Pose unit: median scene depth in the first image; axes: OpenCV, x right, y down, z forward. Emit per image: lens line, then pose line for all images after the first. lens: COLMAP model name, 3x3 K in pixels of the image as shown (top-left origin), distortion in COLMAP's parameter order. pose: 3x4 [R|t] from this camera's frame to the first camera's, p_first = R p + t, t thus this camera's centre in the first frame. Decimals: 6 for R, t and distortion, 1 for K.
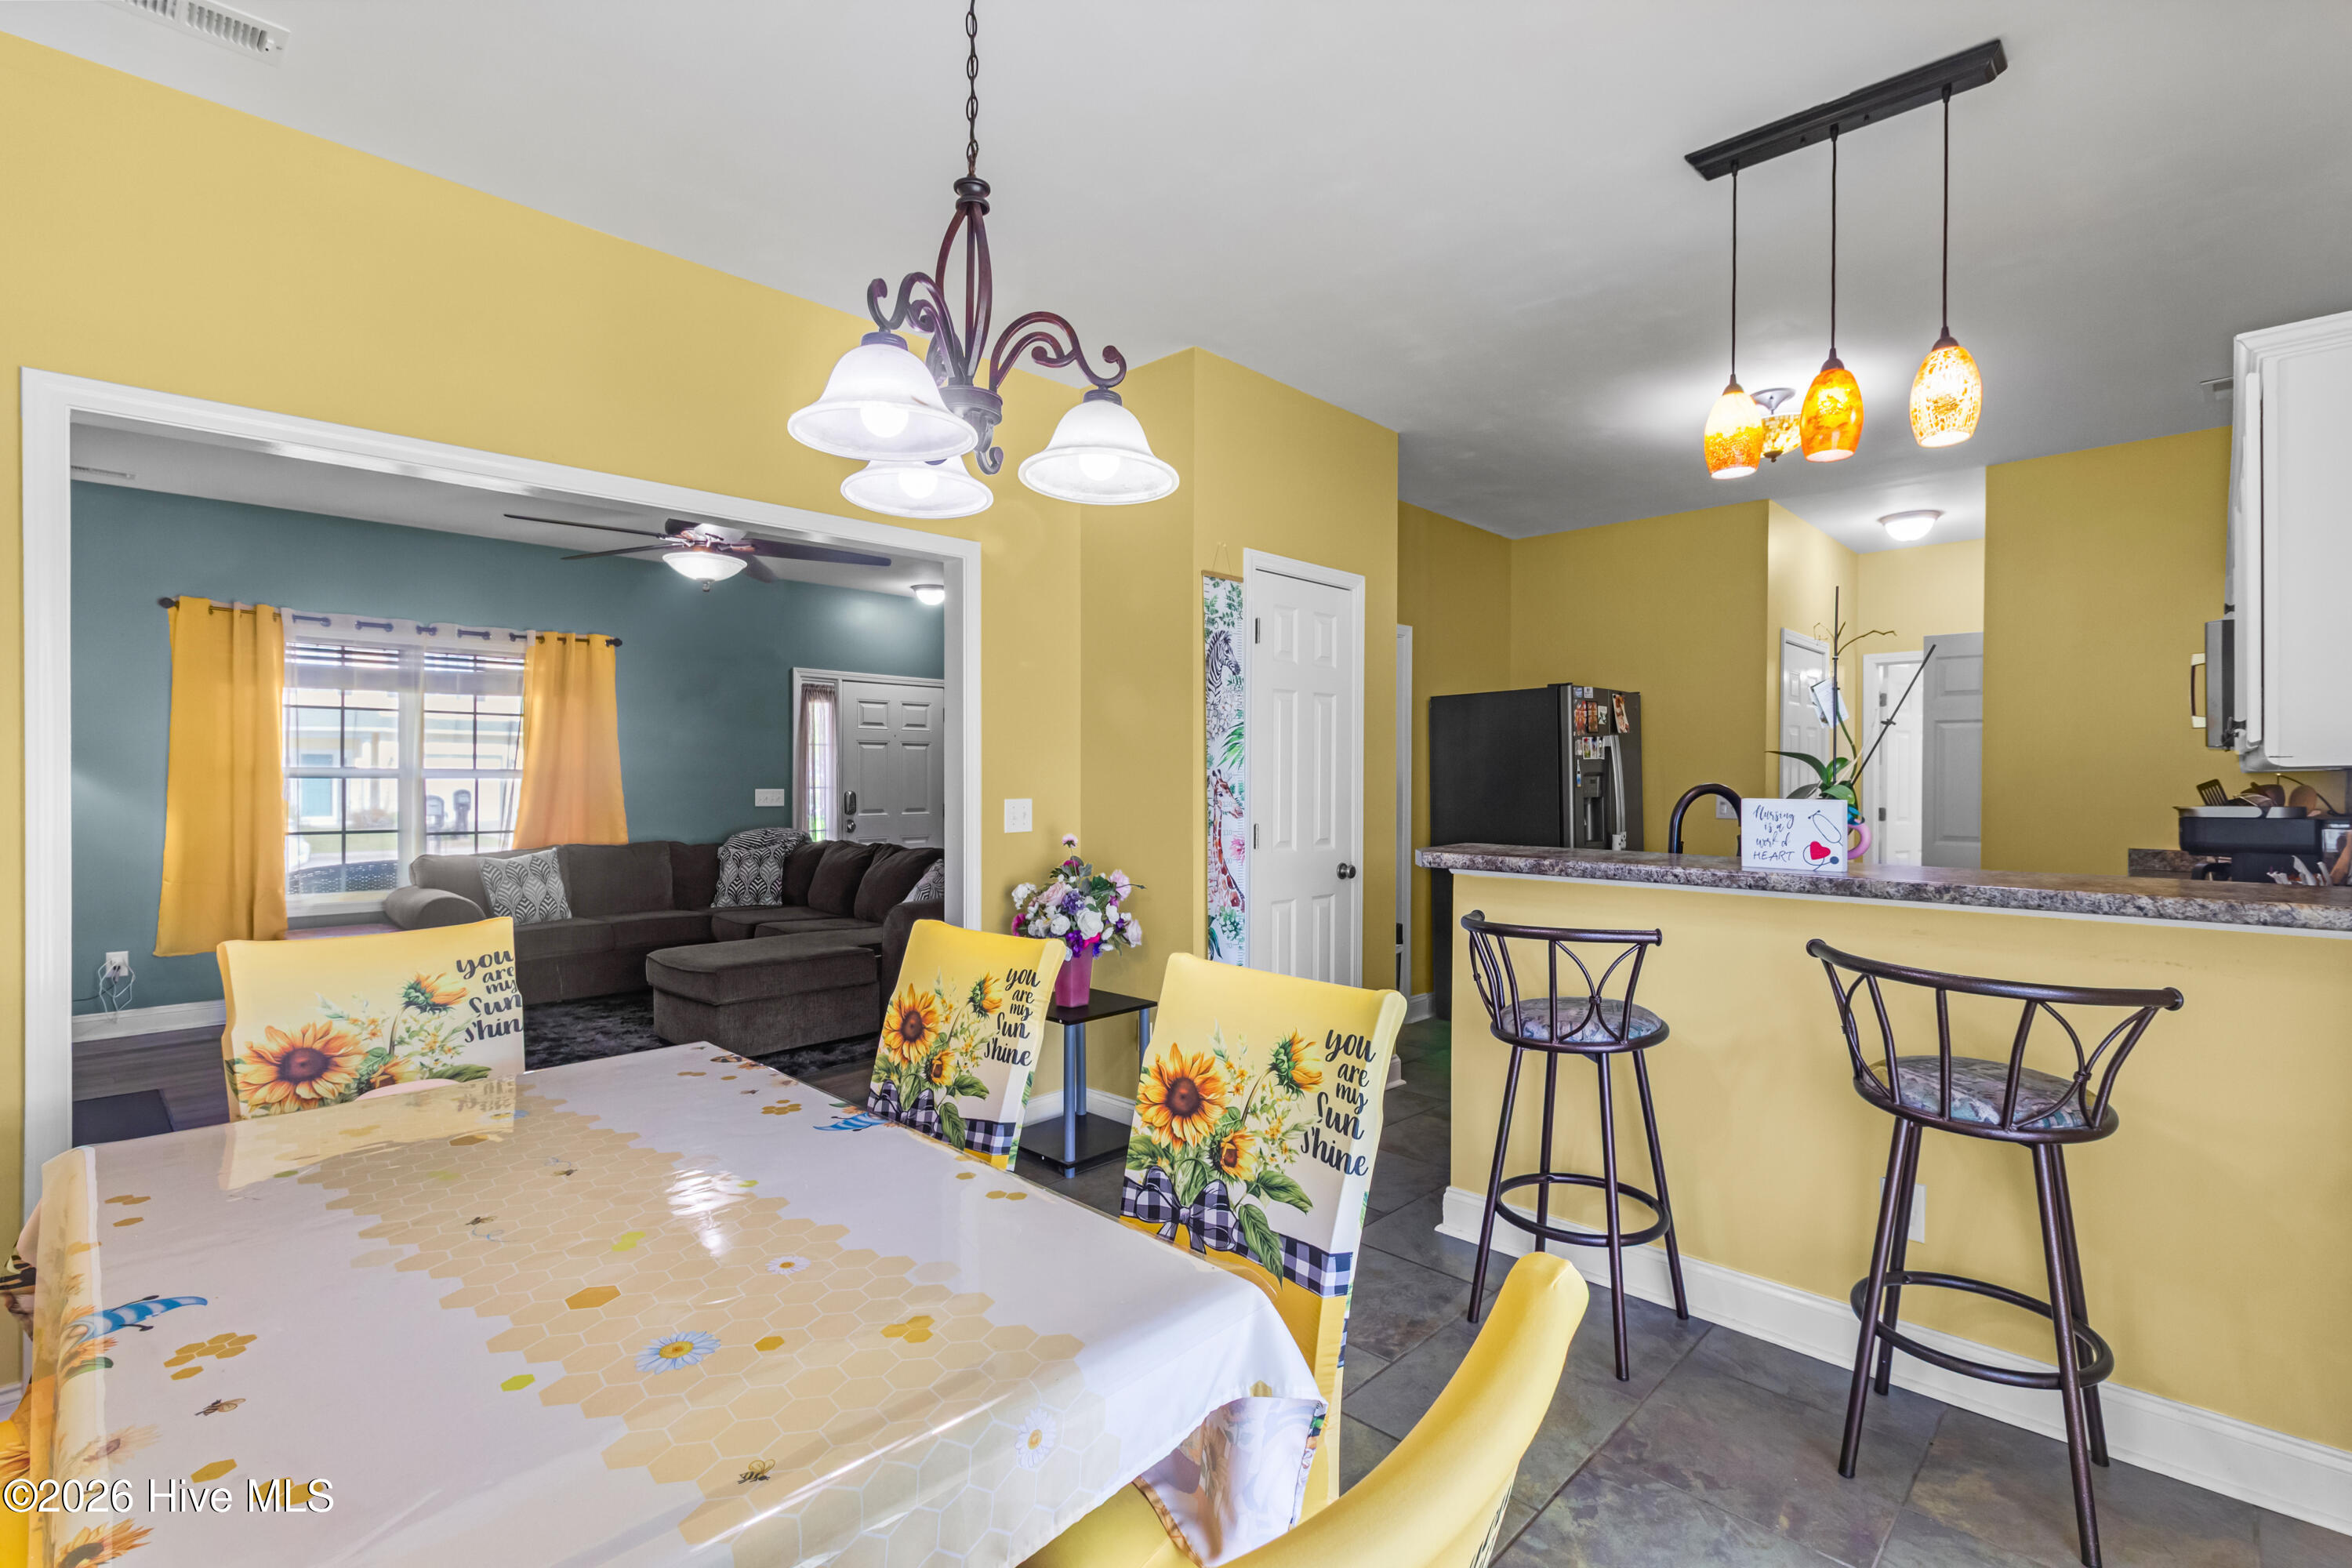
lens RADIAL K [[1092.7, 0, 1186.1], [0, 1092.7, 786.0], [0, 0, 1]] dist [-0.002509, 0.001682]
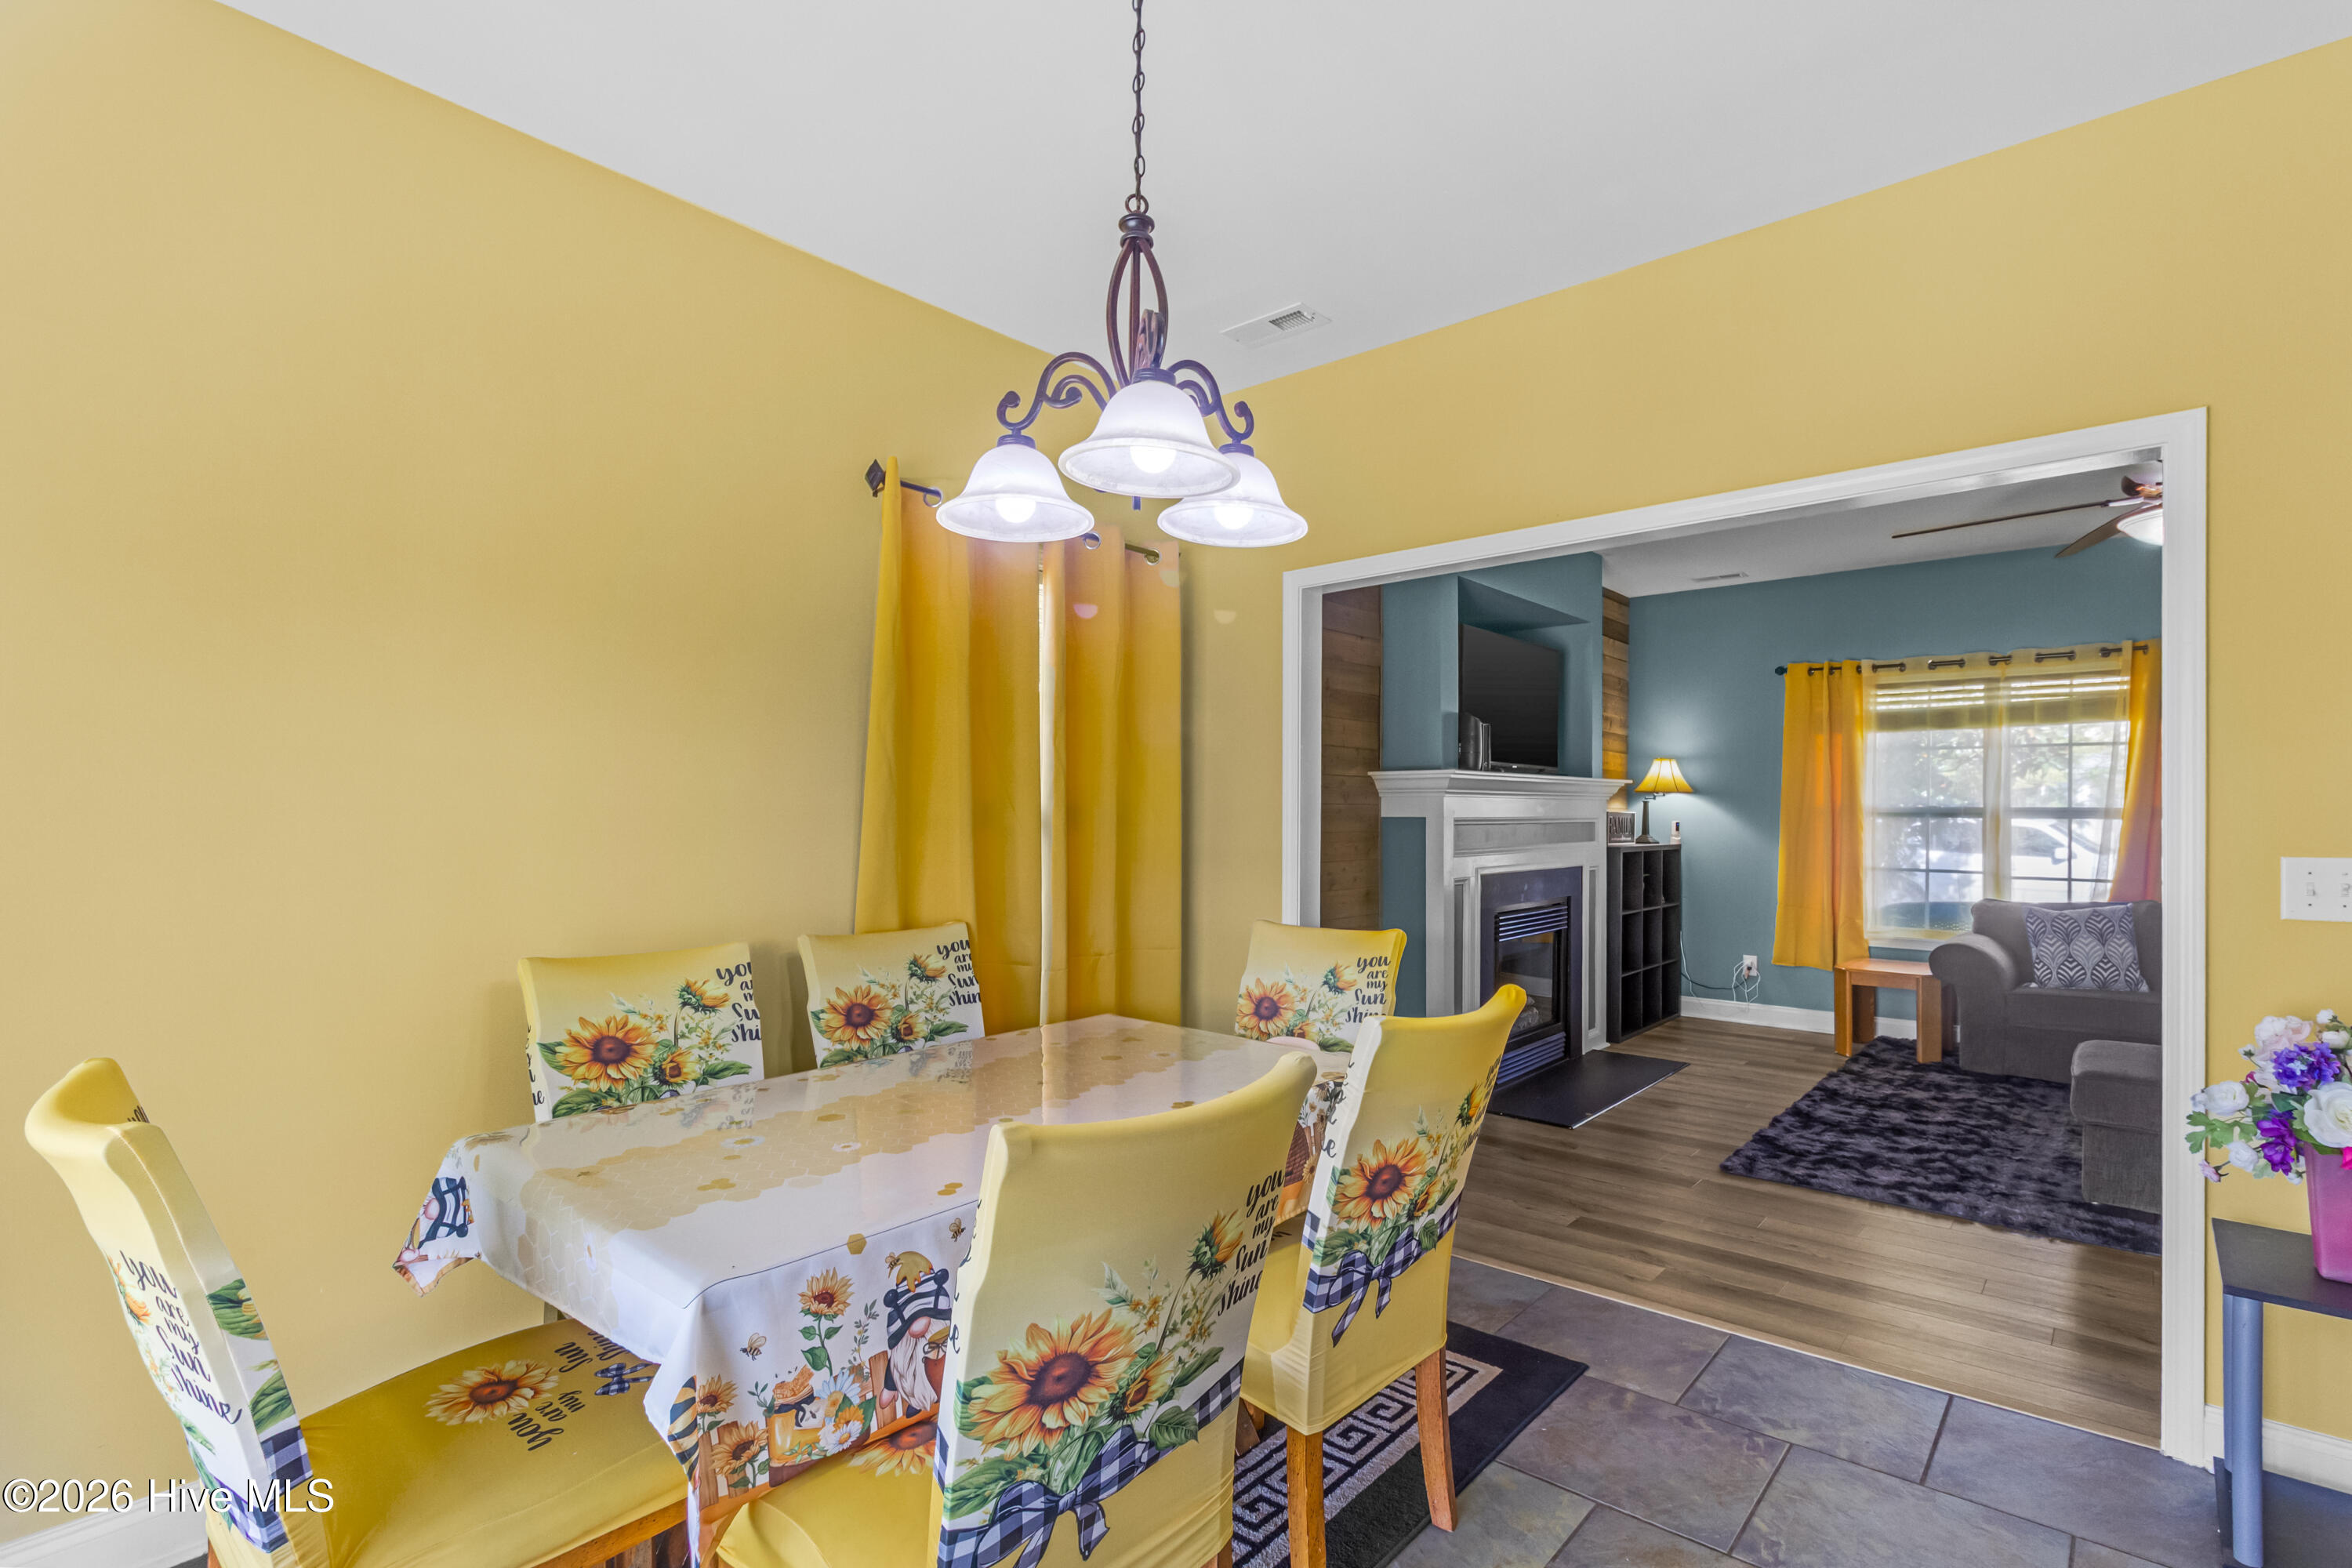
lens RADIAL K [[1101.4, 0, 1213.5], [0, 1101.4, 817.7], [0, 0, 1]] dist [0.012915, 0.000382]
pose [[0.065174, 0.003883, -0.997866, 0.562965], [-0.012554, 0.999916, 0.003071, -0.004013], [0.997795, 0.012327, 0.065217, 0.695754]]
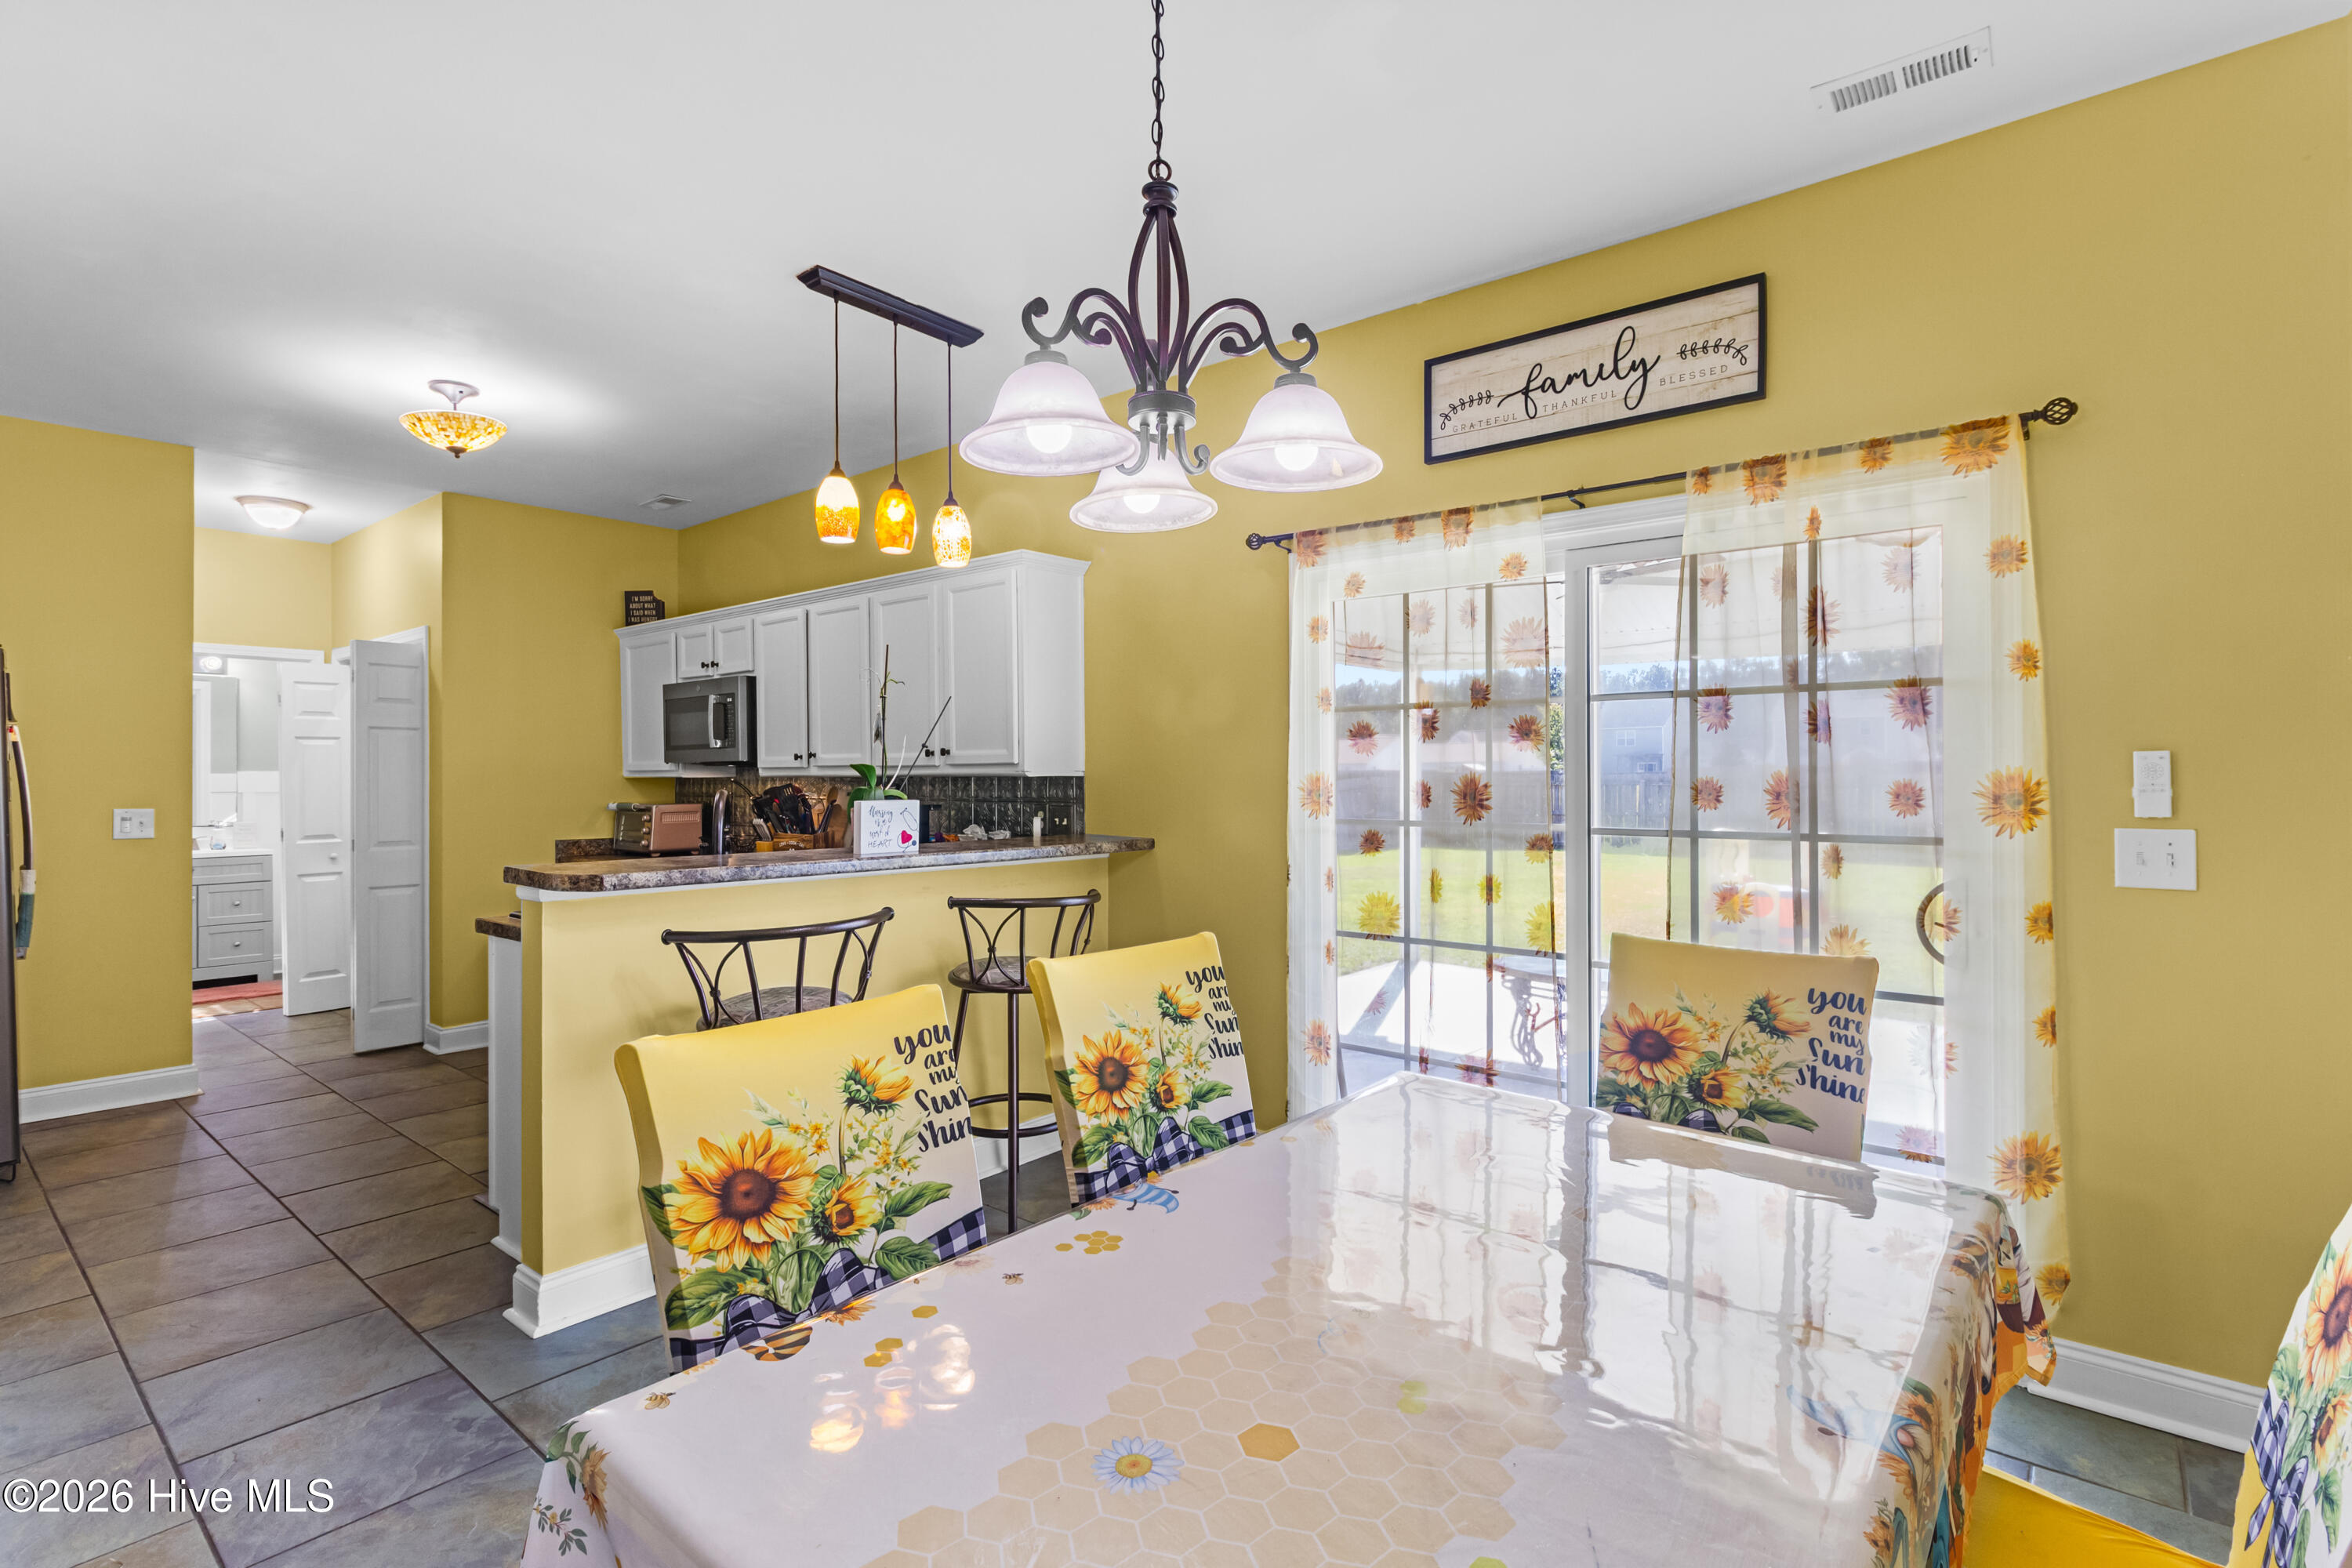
lens RADIAL K [[1102.2, 0, 1195.6], [0, 1102.2, 773.3], [0, 0, 1]] dist [0.001637, -0.001472]
pose [[-0.075774, 0.001810, 0.997123, -0.823894], [0.012188, 0.999925, -0.000889, -0.015375], [-0.997051, 0.012085, -0.075790, 0.724067]]
